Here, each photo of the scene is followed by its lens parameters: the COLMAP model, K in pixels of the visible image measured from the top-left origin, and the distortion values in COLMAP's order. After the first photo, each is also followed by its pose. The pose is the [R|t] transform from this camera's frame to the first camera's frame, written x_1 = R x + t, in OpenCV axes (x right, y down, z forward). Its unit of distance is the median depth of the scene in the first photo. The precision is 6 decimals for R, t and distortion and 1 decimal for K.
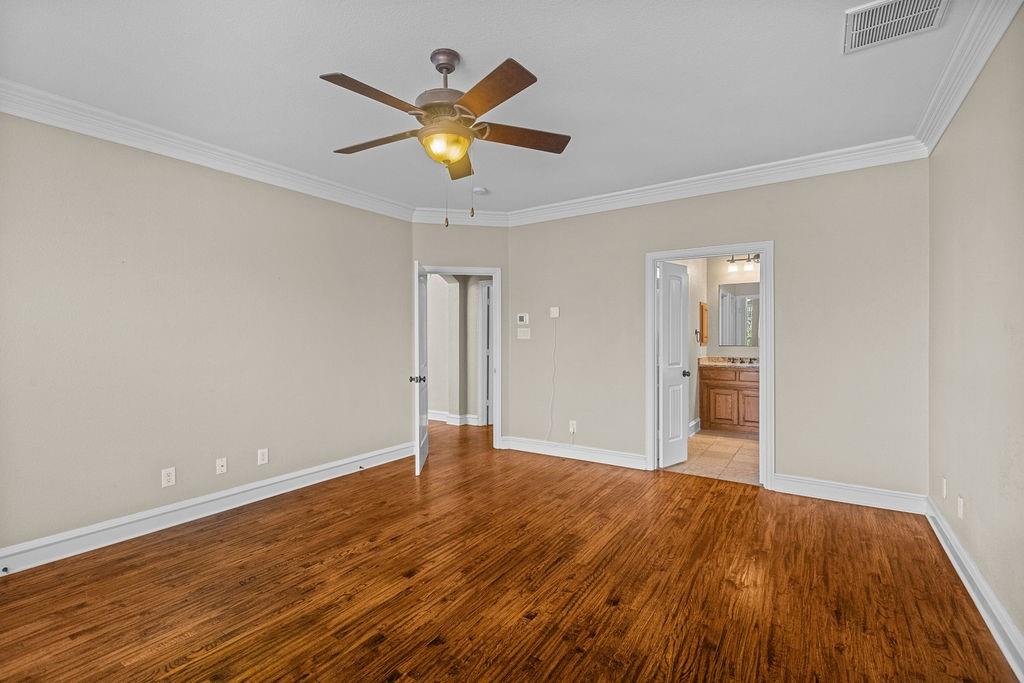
lens RADIAL K [[456.7, 0, 512.7], [0, 456.7, 337.5], [0, 0, 1]] dist [0.000839, -0.001011]
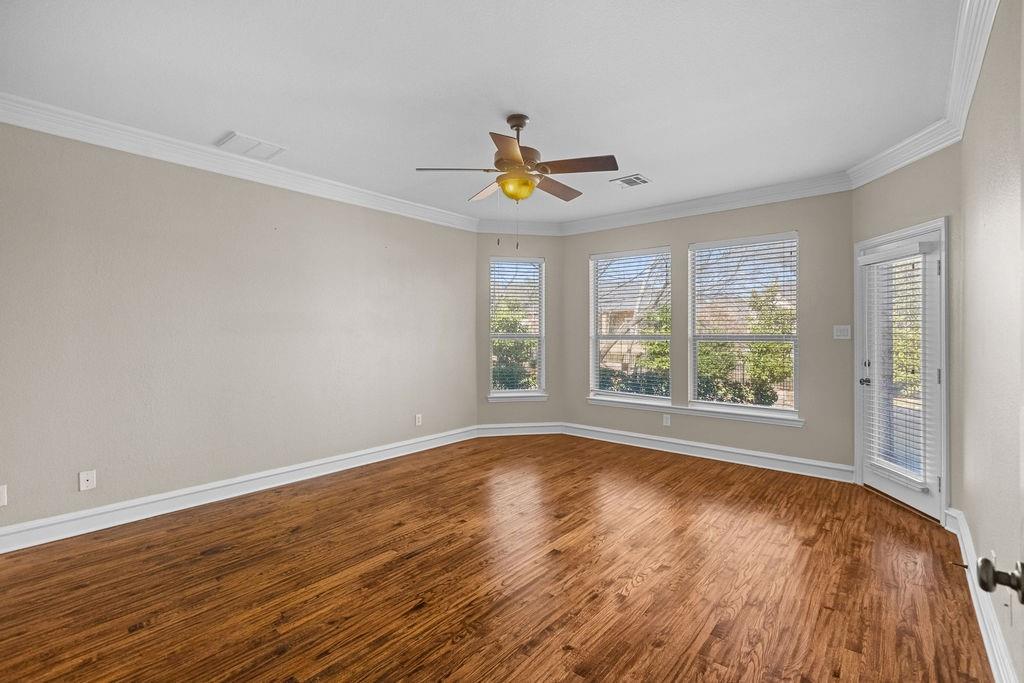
lens RADIAL K [[456.7, 0, 511.2], [0, 456.7, 336.9], [0, 0, 1]] dist [0.000839, -0.001011]
pose [[-0.993544, 0.003550, 0.113393, -0.234382], [0.005007, 0.999909, 0.012562, -0.006615], [-0.113338, 0.013049, -0.993471, 1.975064]]
